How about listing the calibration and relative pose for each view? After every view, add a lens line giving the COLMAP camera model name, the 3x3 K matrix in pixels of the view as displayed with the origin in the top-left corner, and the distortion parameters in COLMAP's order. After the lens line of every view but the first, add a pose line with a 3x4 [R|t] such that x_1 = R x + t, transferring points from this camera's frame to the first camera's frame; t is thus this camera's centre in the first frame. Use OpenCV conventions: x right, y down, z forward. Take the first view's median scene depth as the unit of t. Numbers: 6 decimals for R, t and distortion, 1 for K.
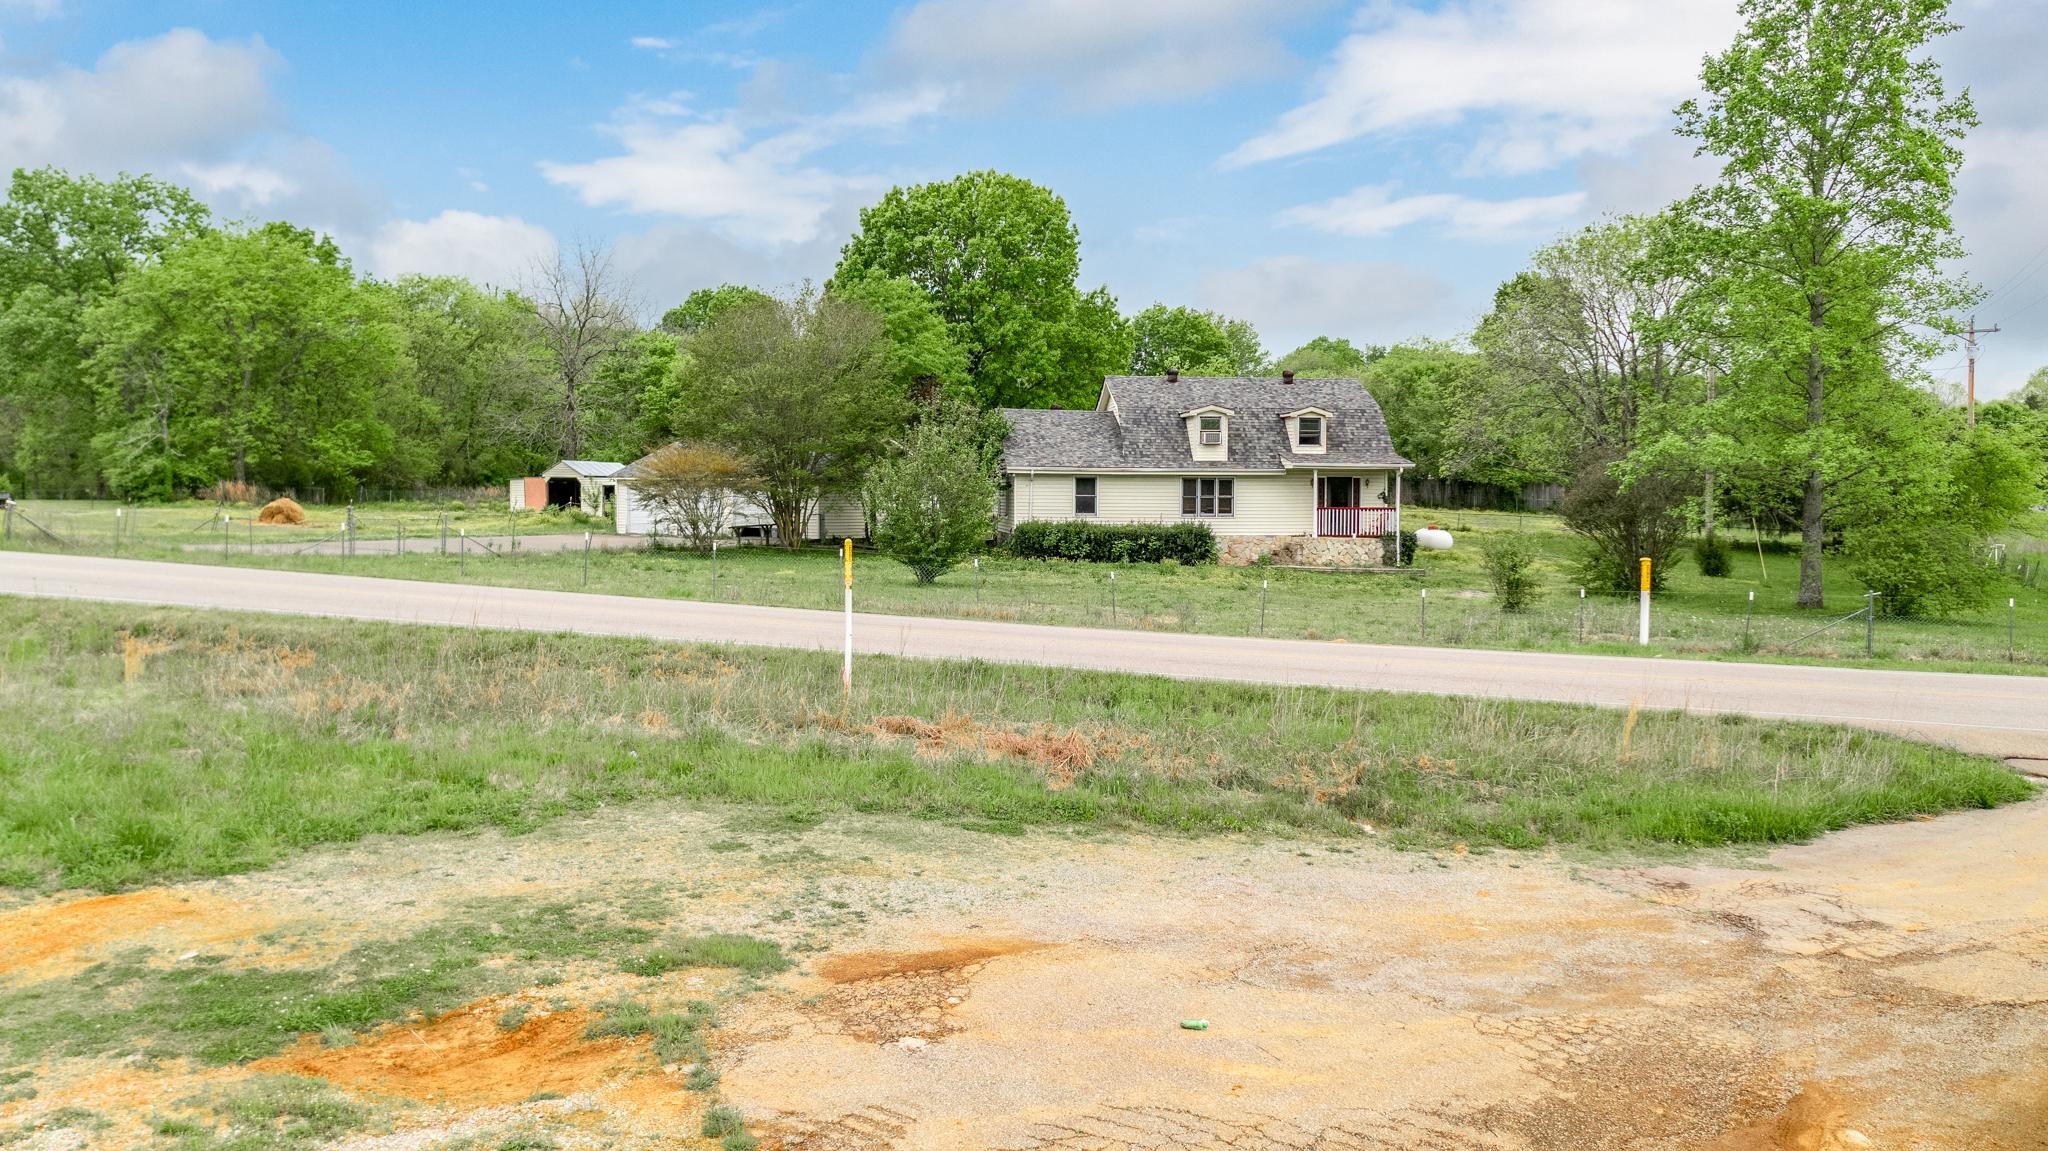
lens RADIAL K [[1605.5, 0, 1032.8], [0, 1605.5, 570.9], [0, 0, 1]] dist [-0.025758, -0.000154]
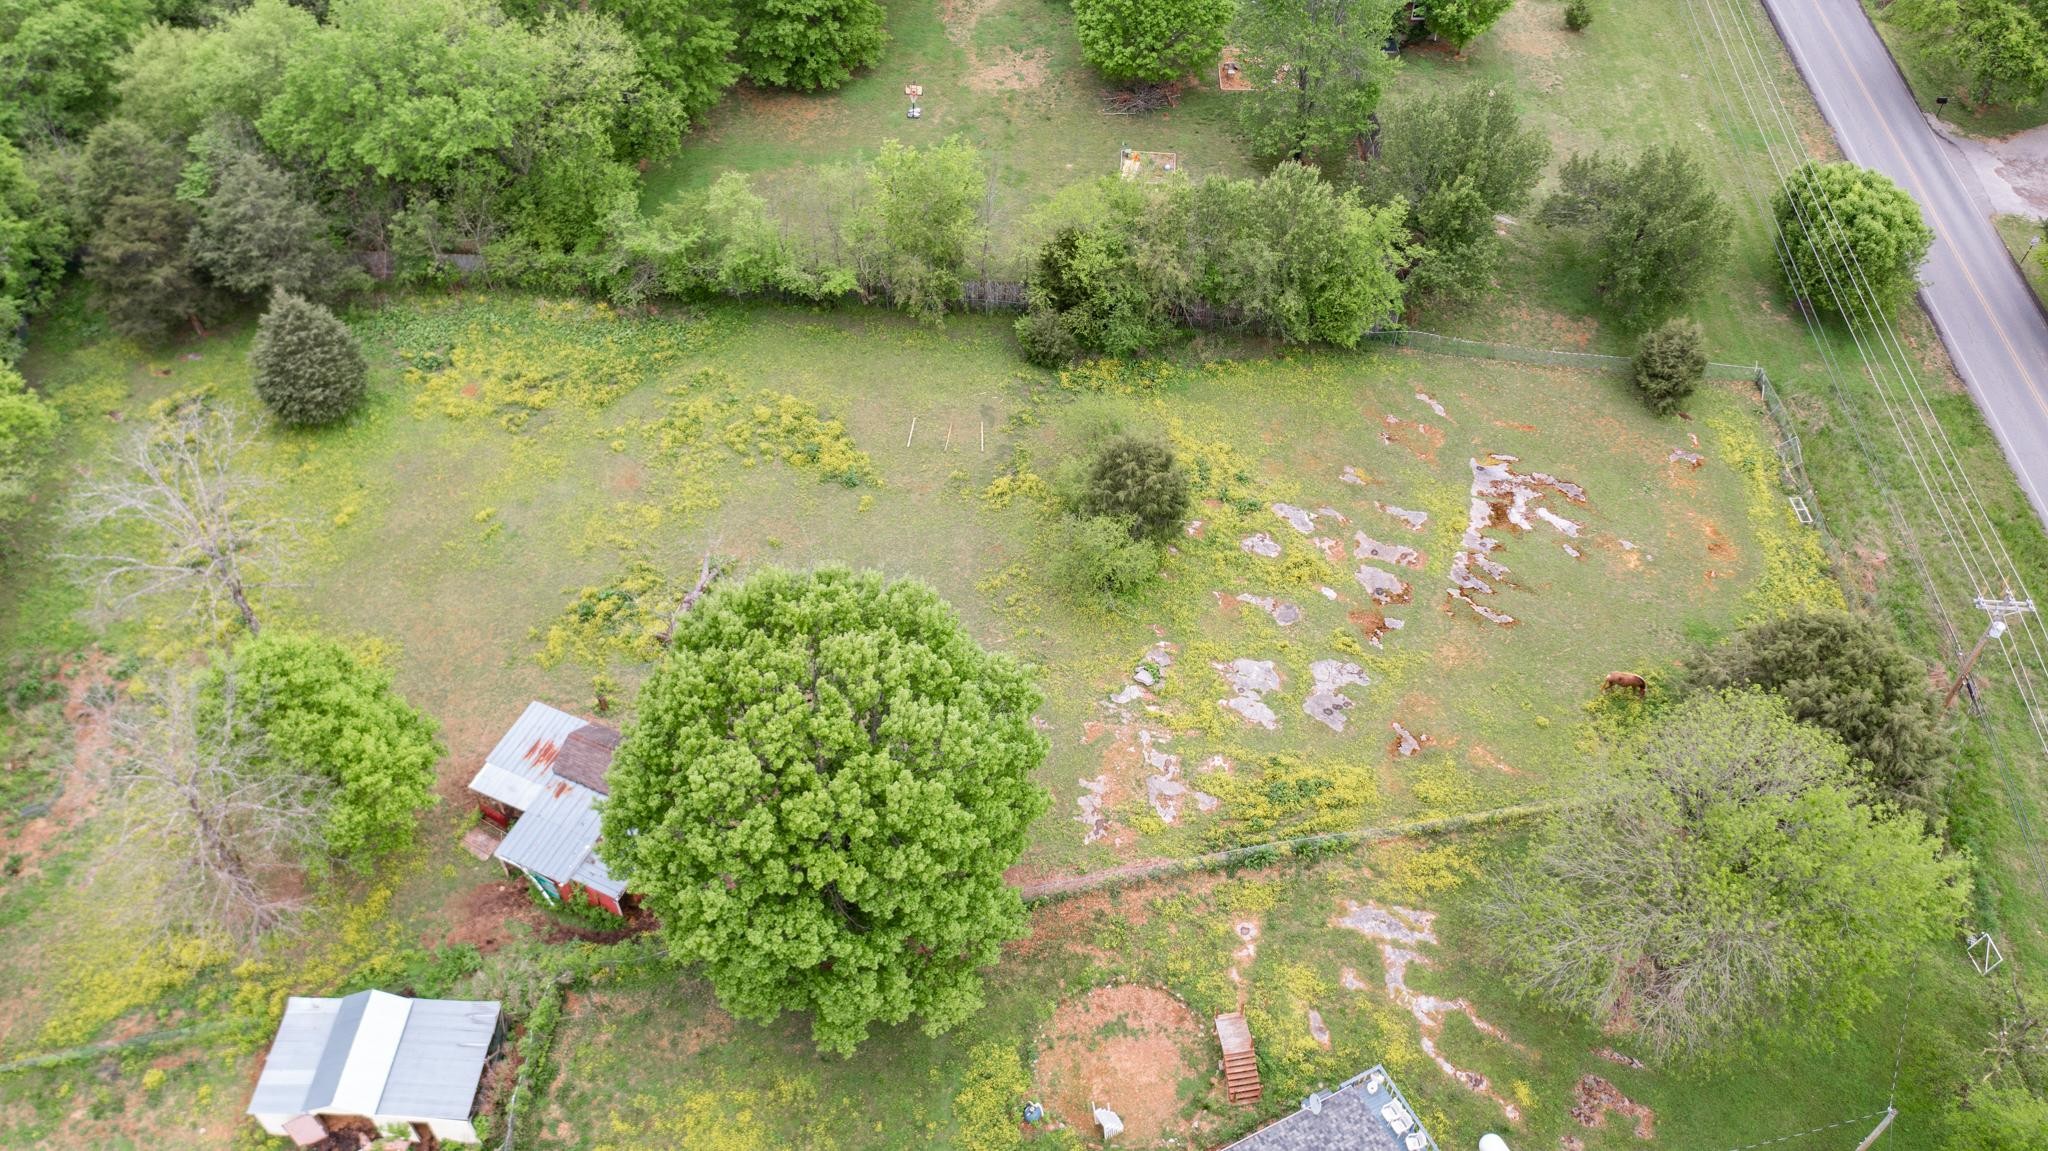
lens RADIAL K [[1616.1, 0, 1036.3], [0, 1616.1, 580.9], [0, 0, 1]] dist [-0.028310, 0.003924]
pose [[0.937227, -0.258247, 0.234337, -0.151779], [0.028507, 0.726482, 0.686594, -1.047977], [-0.347553, -0.636815, 0.688240, 0.791664]]
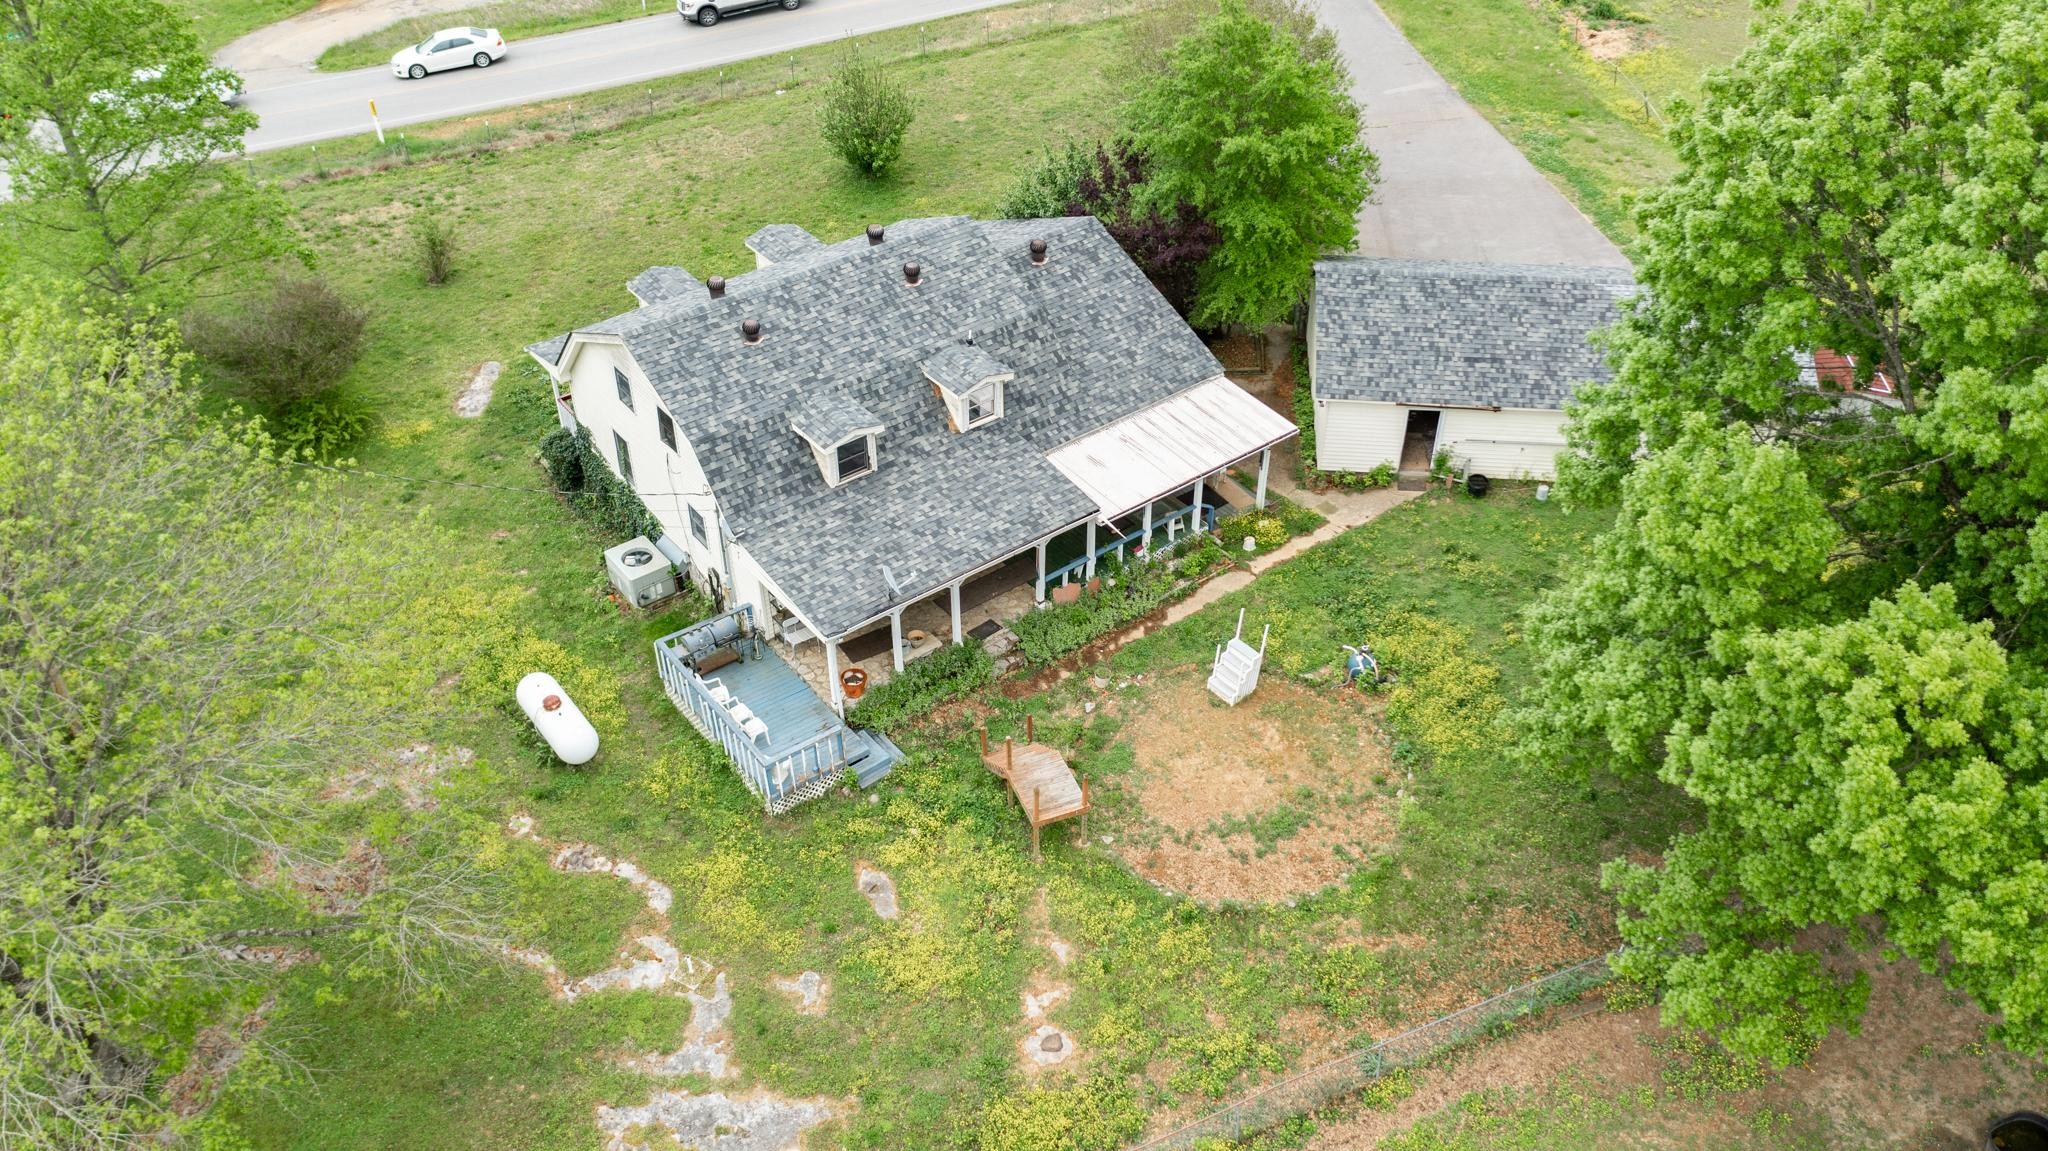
lens RADIAL K [[1605.5, 0, 1032.8], [0, 1605.5, 570.9], [0, 0, 1]] dist [-0.025758, -0.000154]
pose [[-0.849845, 0.326076, -0.414051, 0.373477], [-0.025614, 0.759143, 0.650419, -0.476690], [0.526410, 0.563361, -0.636802, 1.632200]]
